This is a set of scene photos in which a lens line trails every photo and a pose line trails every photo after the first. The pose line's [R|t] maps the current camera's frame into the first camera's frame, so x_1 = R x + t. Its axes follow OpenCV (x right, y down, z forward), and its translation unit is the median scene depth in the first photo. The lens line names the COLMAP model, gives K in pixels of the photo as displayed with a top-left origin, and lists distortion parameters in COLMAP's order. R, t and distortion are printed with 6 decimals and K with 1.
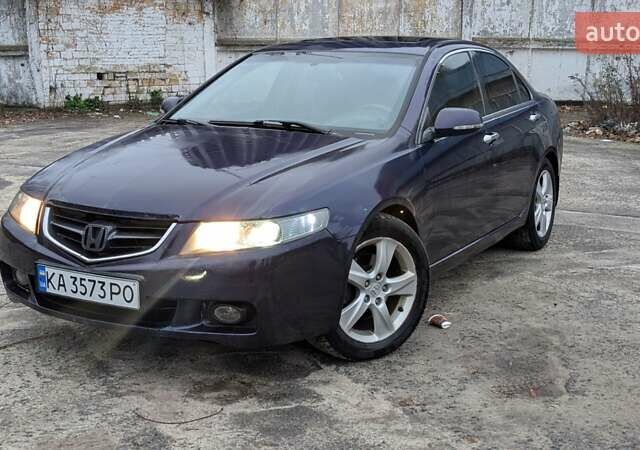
lens RADIAL K [[840.4, 0, 320.0], [0, 840.4, 225.0], [0, 0, 1]] dist [0.161343, -0.560583]
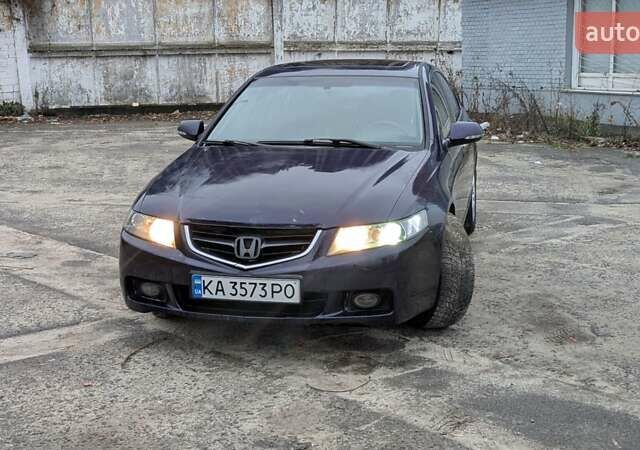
lens RADIAL K [[840.4, 0, 320.0], [0, 840.4, 225.0], [0, 0, 1]] dist [0.161343, -0.560583]
pose [[0.960355, -0.072793, 0.269107, -0.479465], [0.071627, 0.997331, 0.014162, -0.025882], [-0.269420, 0.005675, 0.963006, -0.163104]]
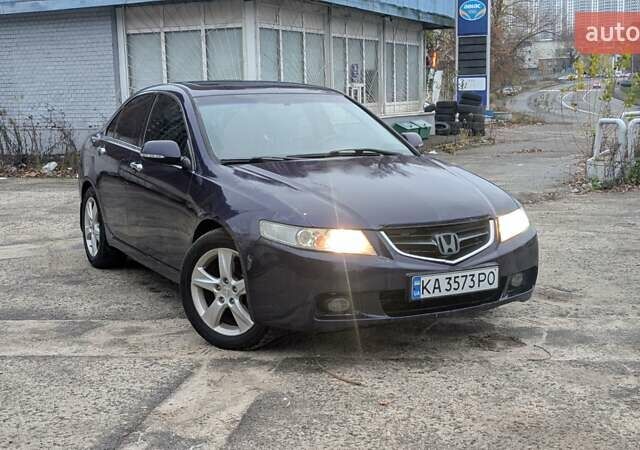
lens RADIAL K [[840.4, 0, 320.0], [0, 840.4, 225.0], [0, 0, 1]] dist [0.161343, -0.560583]
pose [[0.544717, -0.140835, 0.826710, -1.370278], [0.178318, 0.982706, 0.049916, -0.105795], [-0.819442, 0.120227, 0.560410, 0.456620]]
